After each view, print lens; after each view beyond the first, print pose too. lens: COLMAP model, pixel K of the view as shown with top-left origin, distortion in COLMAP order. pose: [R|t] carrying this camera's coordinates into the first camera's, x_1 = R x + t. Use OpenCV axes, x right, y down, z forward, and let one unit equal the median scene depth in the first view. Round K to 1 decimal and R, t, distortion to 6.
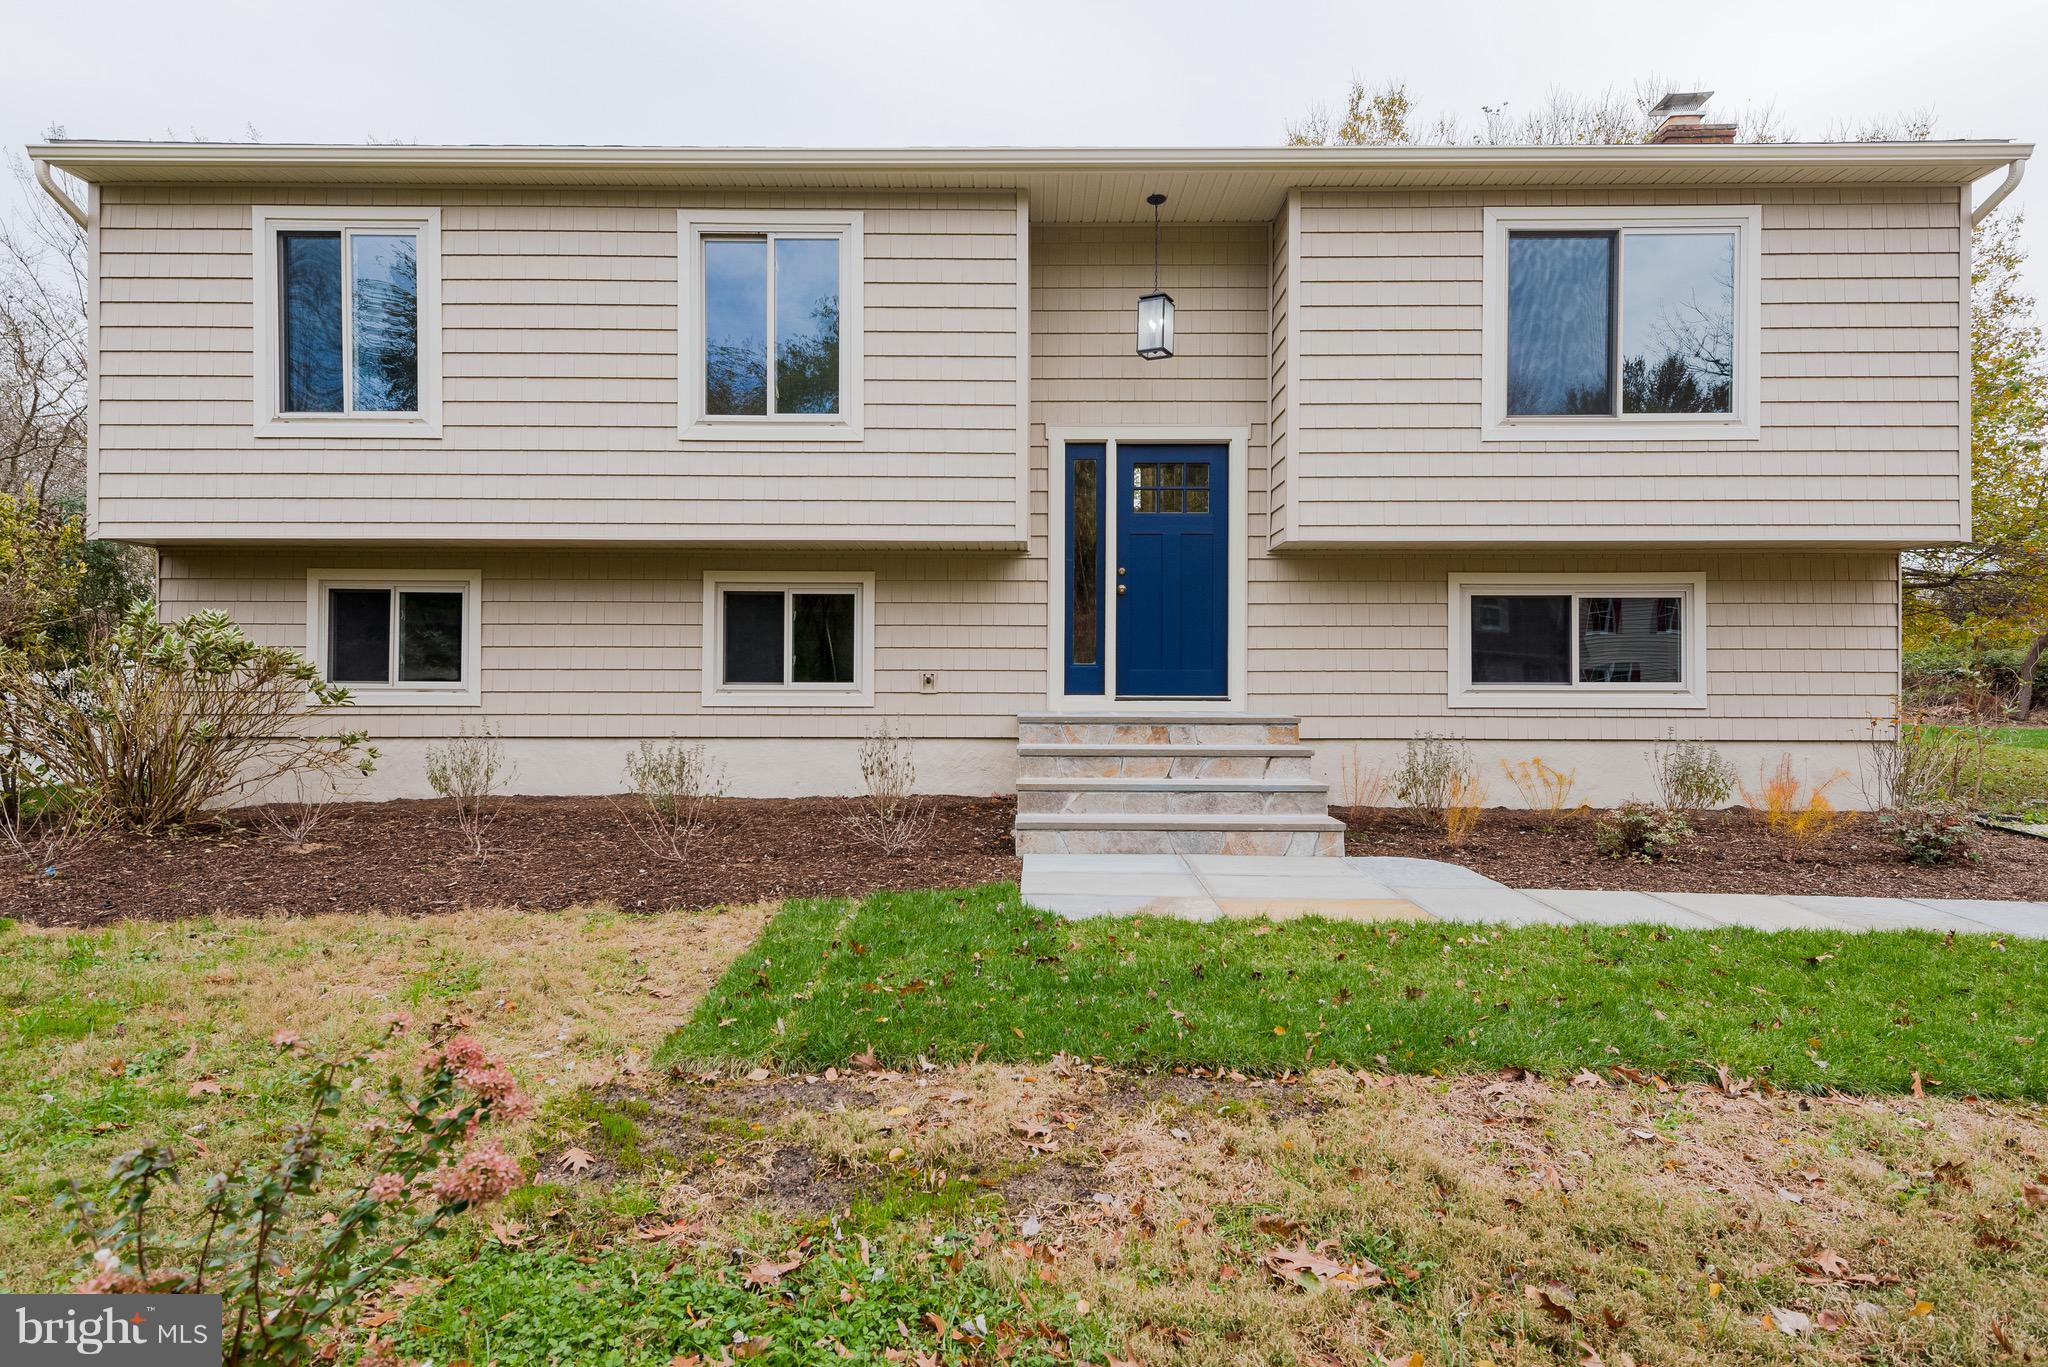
lens RADIAL K [[1102.5, 0, 1014.0], [0, 1102.5, 683.5], [0, 0, 1]] dist [0.007410, -0.000377]
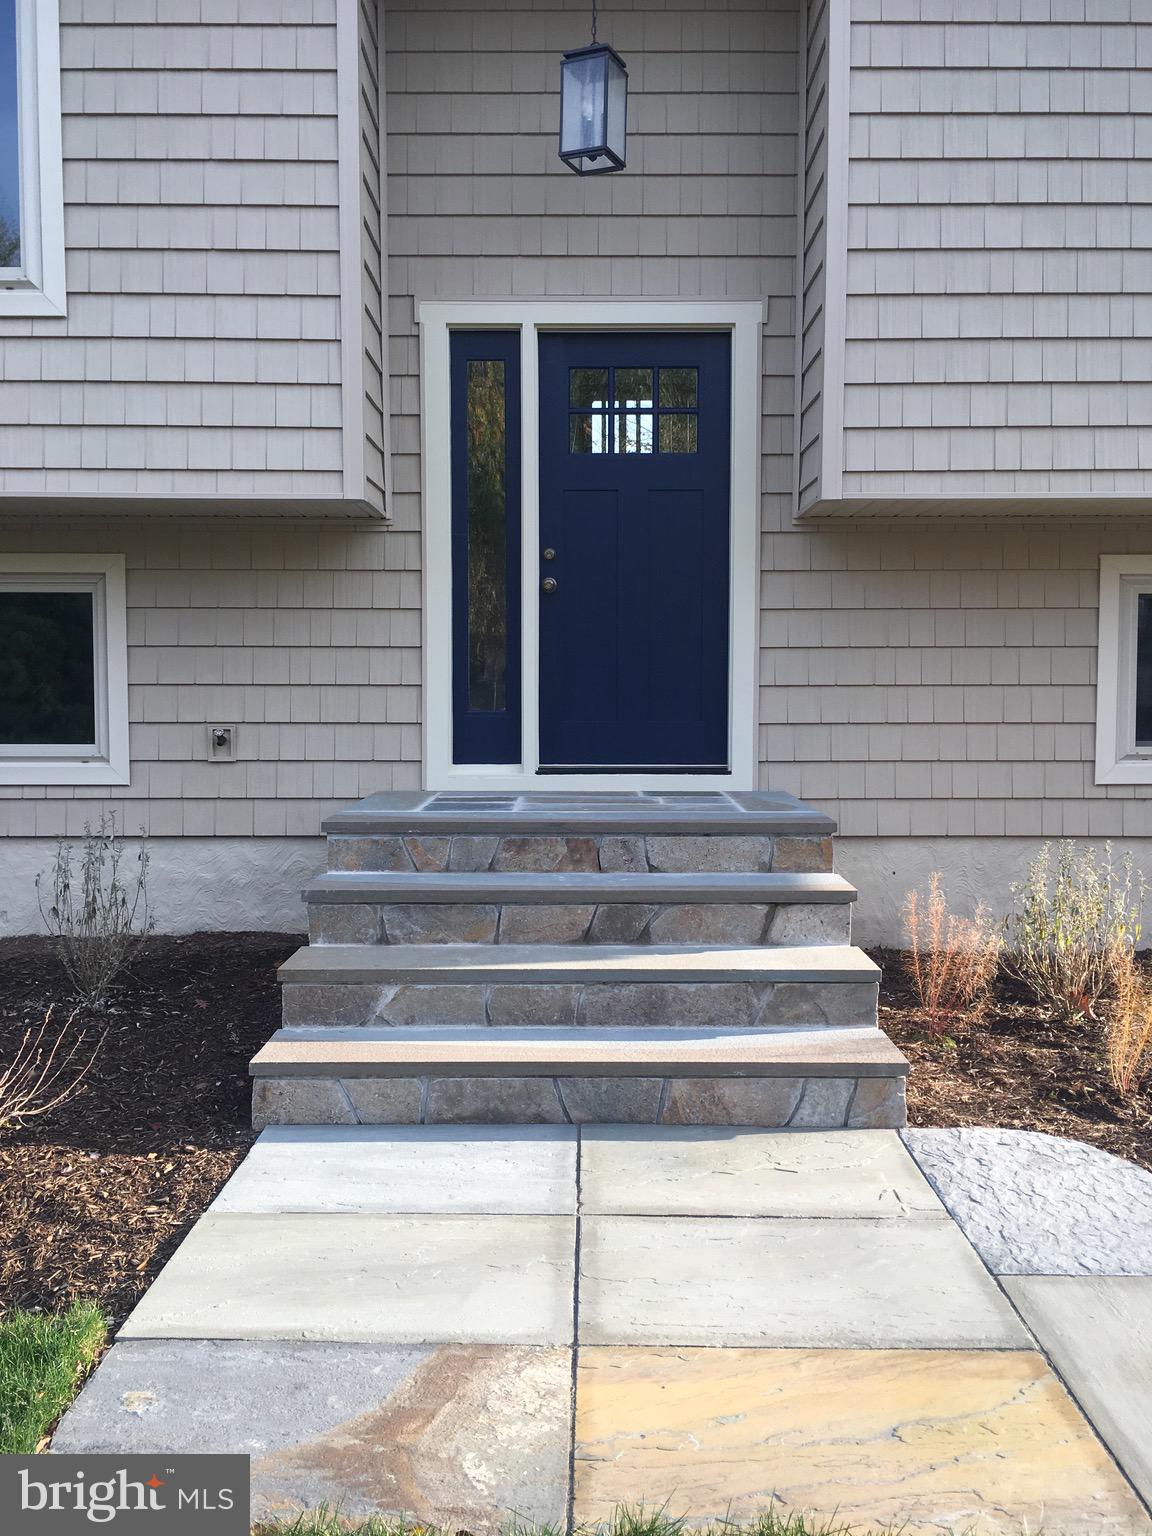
lens RADIAL K [[1297.7, 0, 583.4], [0, 1297.7, 764.1], [0, 0, 1]] dist [0.039697, -0.008289]
pose [[0.999742, -0.004758, 0.022223, 0.102726], [0.003362, 0.998043, 0.062439, -0.033596], [-0.022477, -0.062348, 0.997801, 0.305773]]
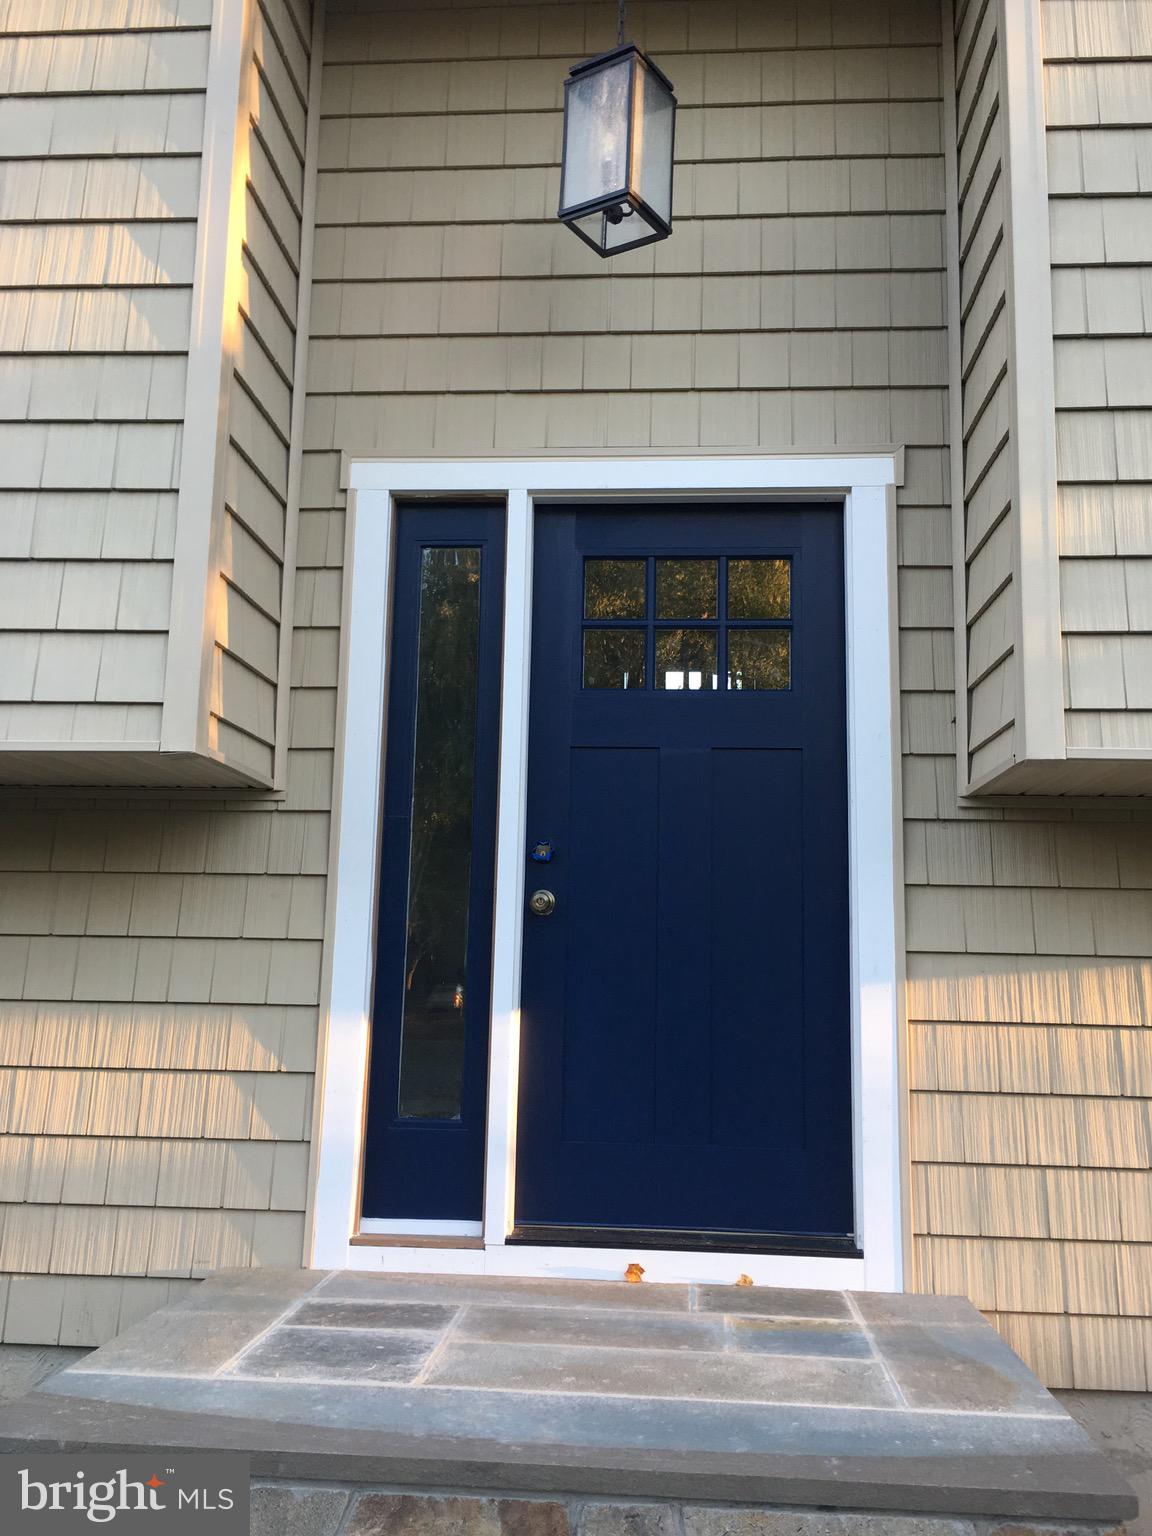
lens RADIAL K [[1297.7, 0, 578.6], [0, 1297.7, 757.3], [0, 0, 1]] dist [0.039697, -0.008289]
pose [[0.998484, 0.009041, -0.054288, 0.134711], [-0.017846, 0.986304, -0.163969, -0.064784], [0.052062, 0.164689, 0.984971, 0.600043]]
